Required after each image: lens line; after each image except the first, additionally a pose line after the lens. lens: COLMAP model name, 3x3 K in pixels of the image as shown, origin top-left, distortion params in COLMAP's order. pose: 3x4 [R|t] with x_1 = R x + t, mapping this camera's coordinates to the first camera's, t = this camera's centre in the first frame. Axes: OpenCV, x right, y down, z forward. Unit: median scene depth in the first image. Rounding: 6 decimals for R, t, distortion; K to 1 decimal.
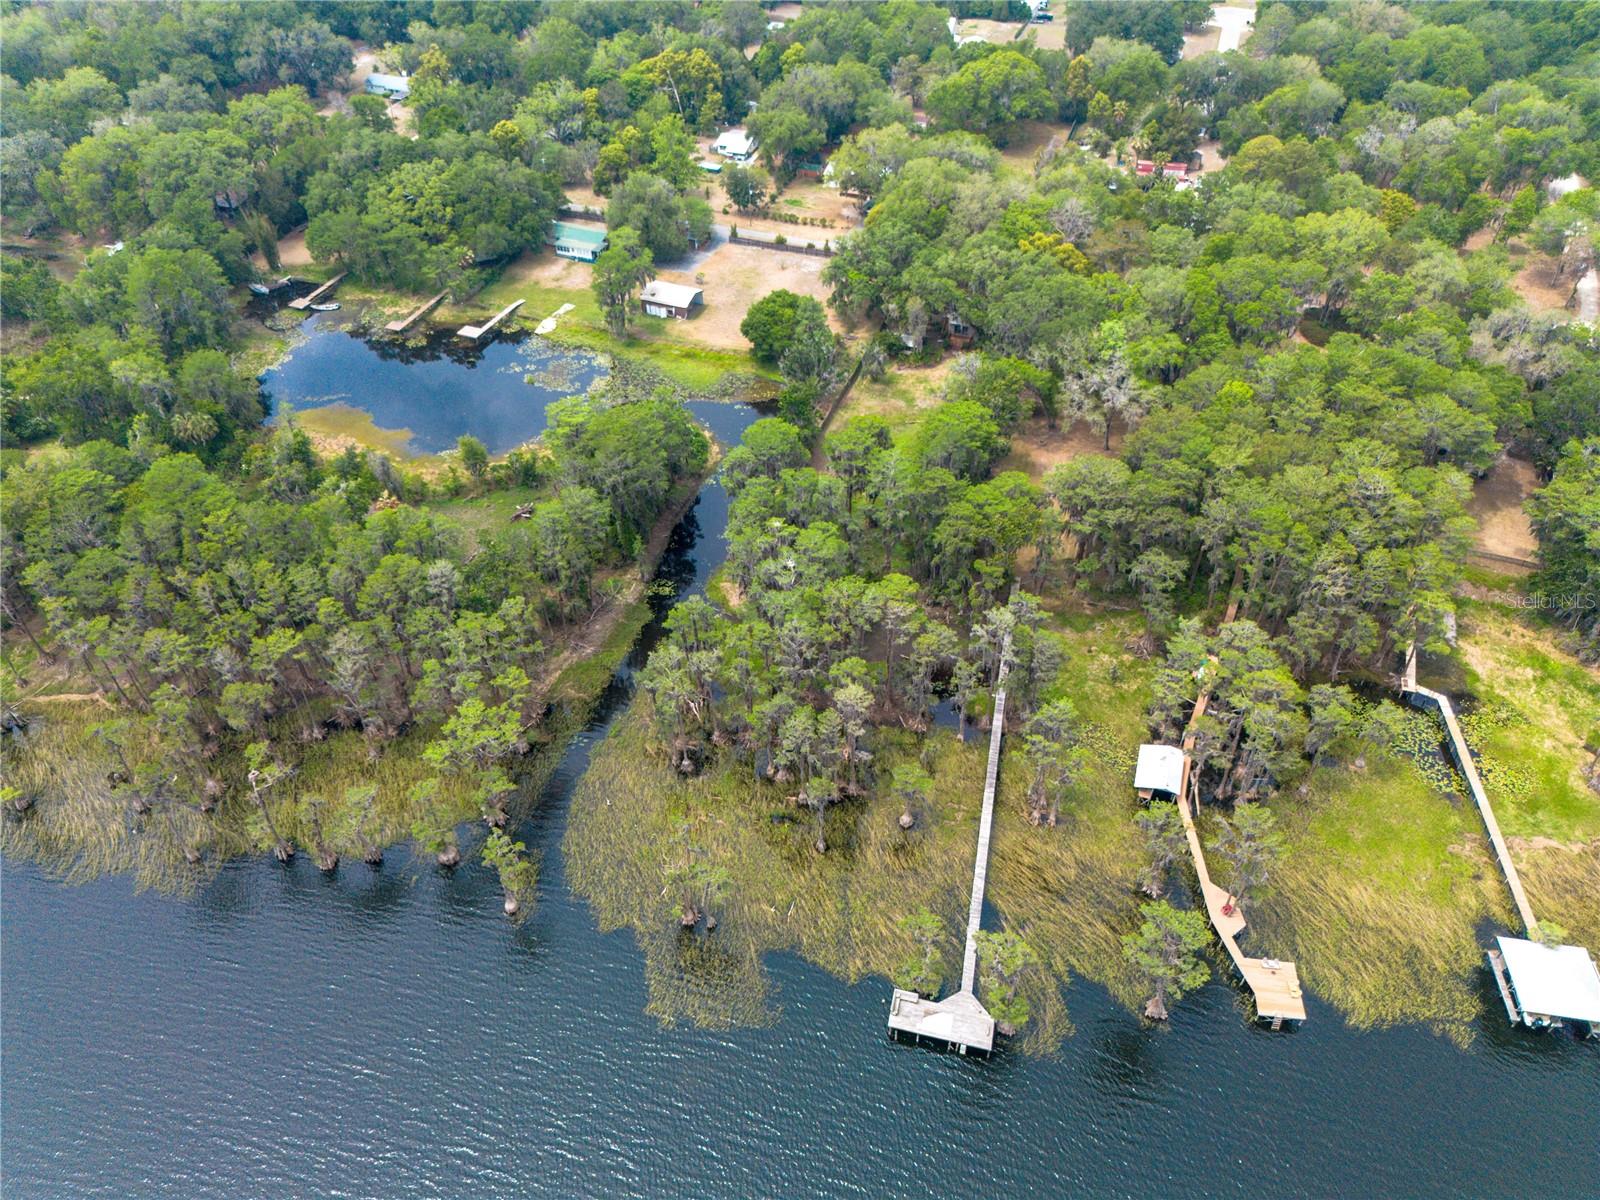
lens RADIAL K [[1127.8, 0, 800.7], [0, 1127.8, 585.9], [0, 0, 1]] dist [0.064971, -0.068526]
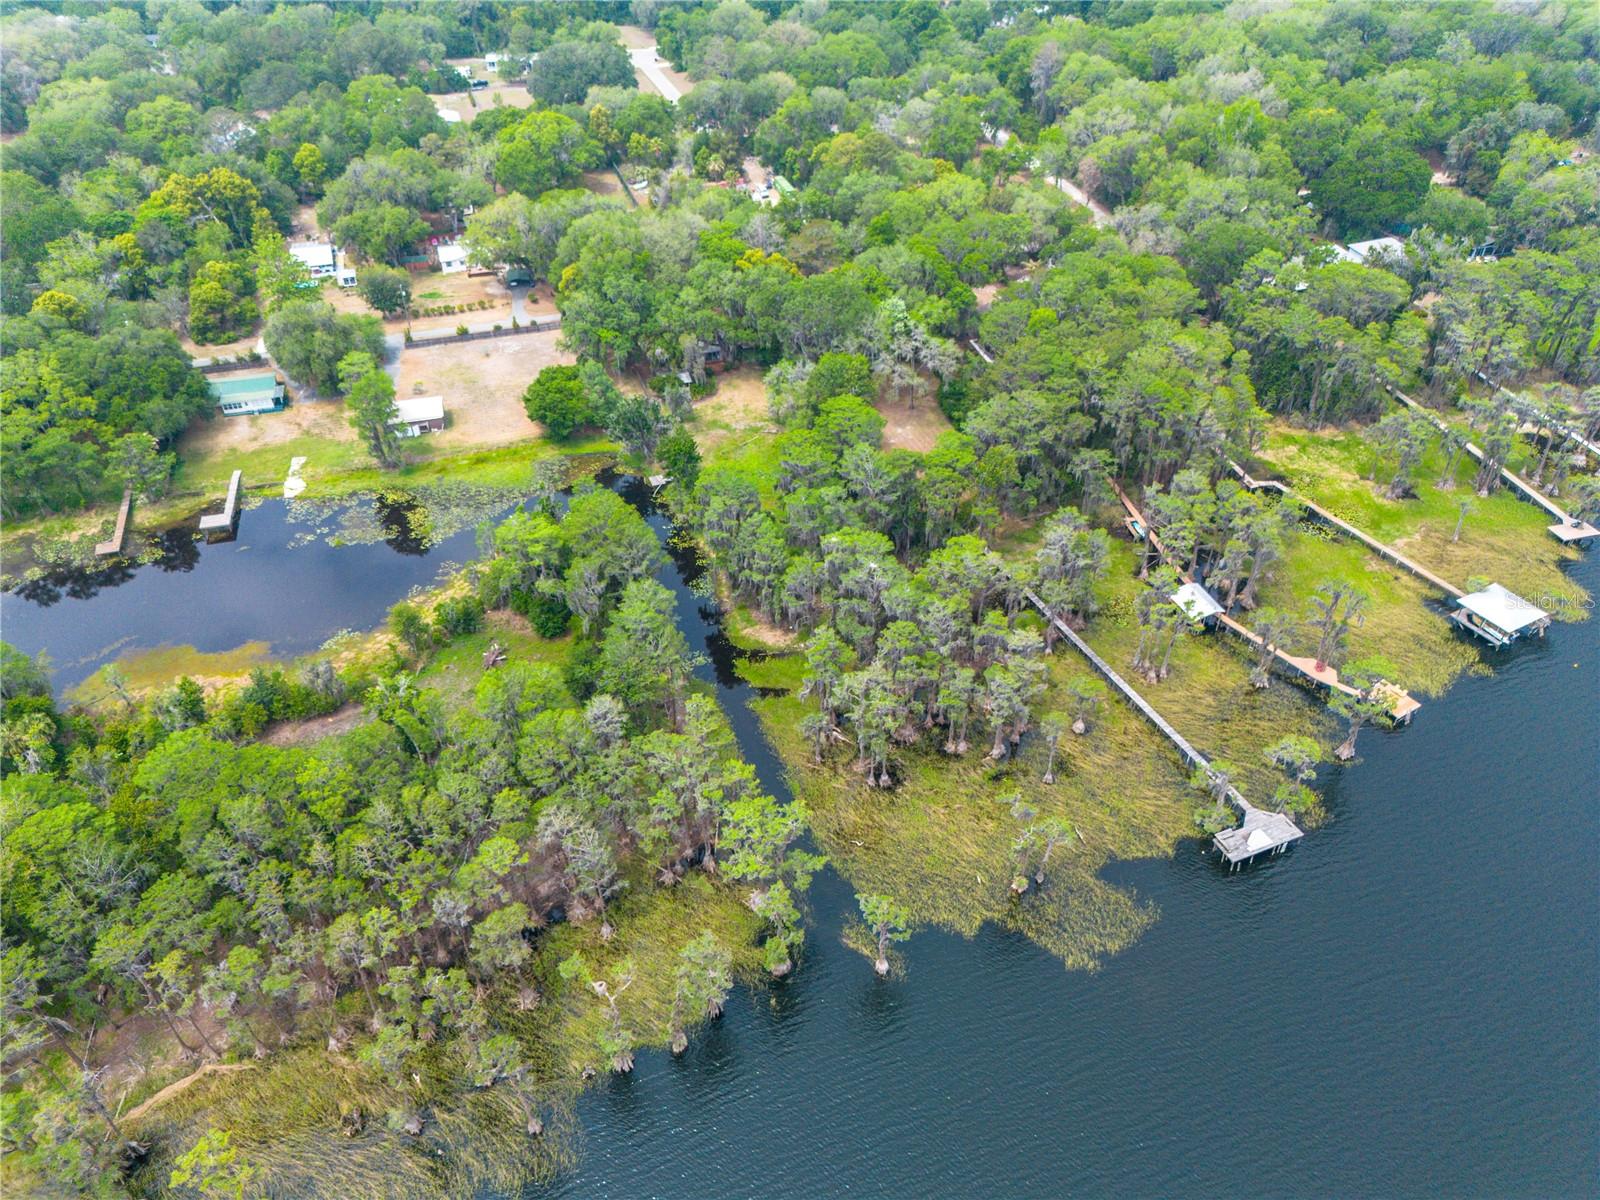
lens RADIAL K [[1127.8, 0, 800.7], [0, 1127.8, 585.9], [0, 0, 1]] dist [0.064971, -0.068526]
pose [[0.796469, -0.373638, 0.475429, -0.369288], [0.395897, 0.916521, 0.057059, -0.057716], [-0.457060, 0.142775, 0.877902, 0.072078]]
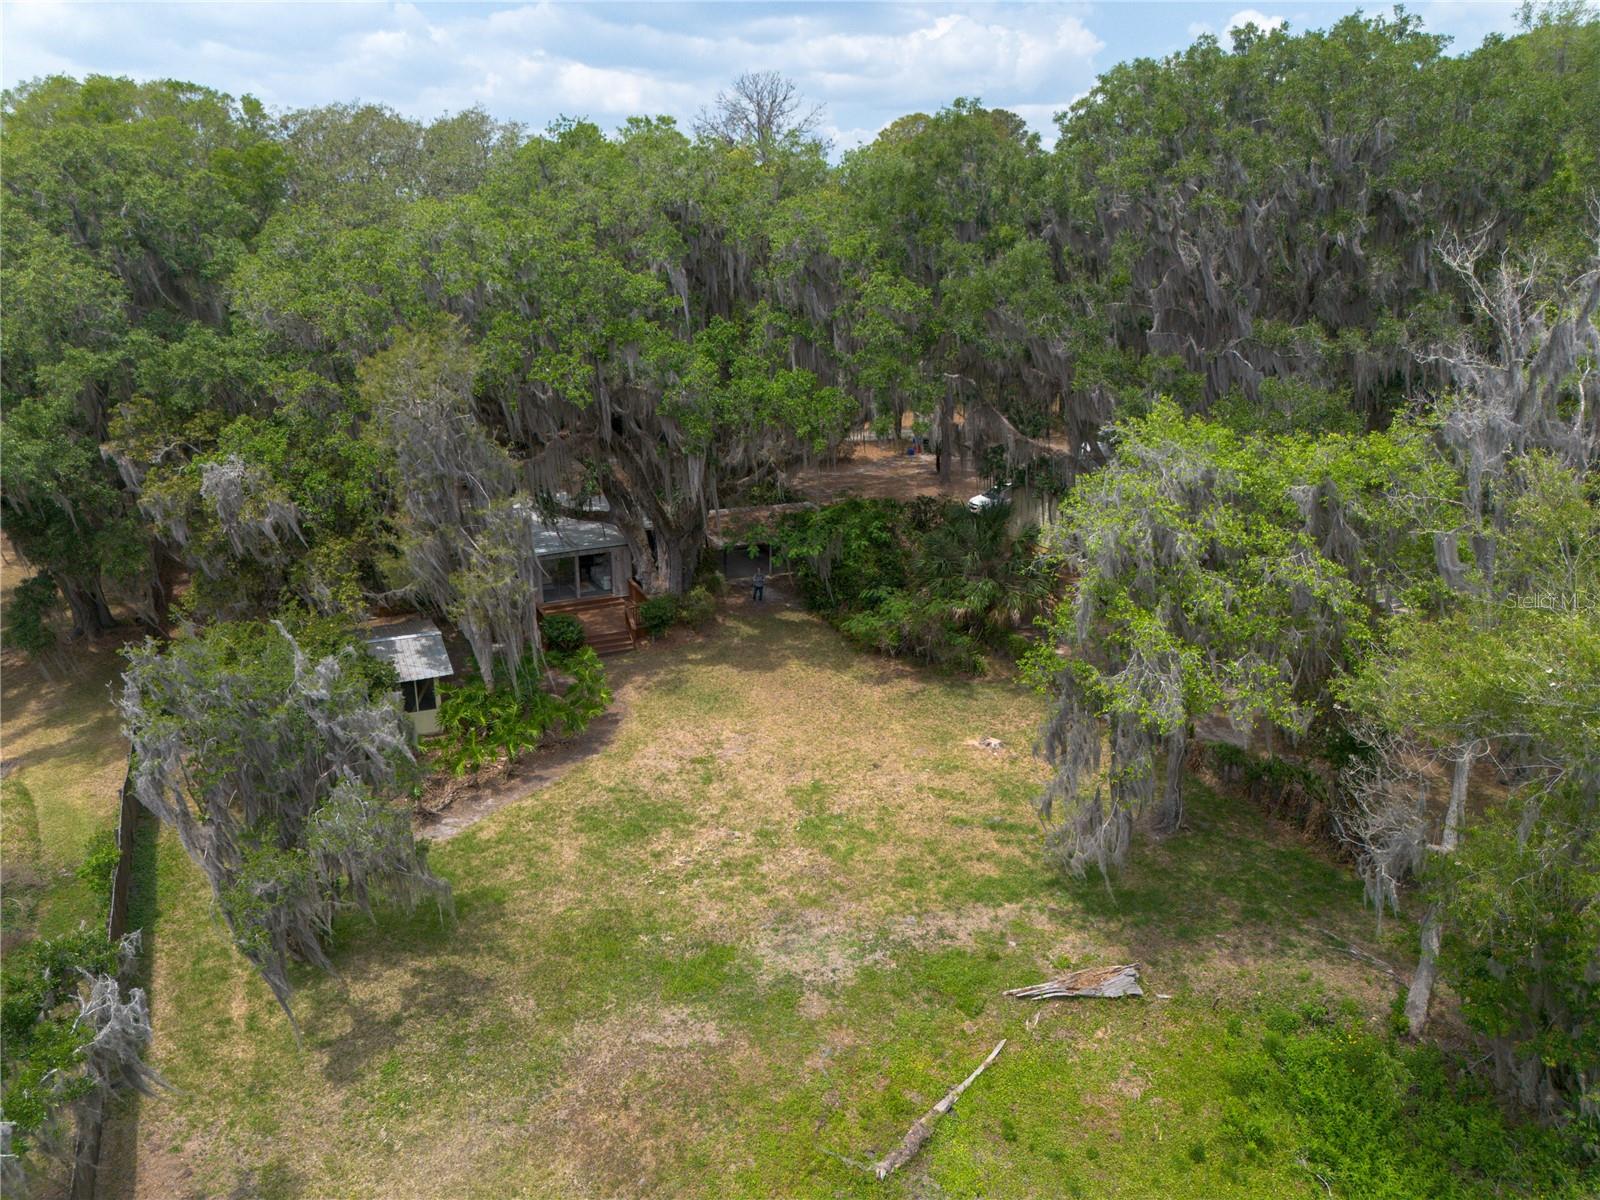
lens RADIAL K [[1127.8, 0, 800.7], [0, 1127.8, 585.9], [0, 0, 1]] dist [0.064971, -0.068526]
pose [[0.700213, -0.196932, 0.686235, 0.024378], [0.455625, 0.863275, -0.217168, -0.157495], [-0.549642, 0.464730, 0.694204, 0.825330]]
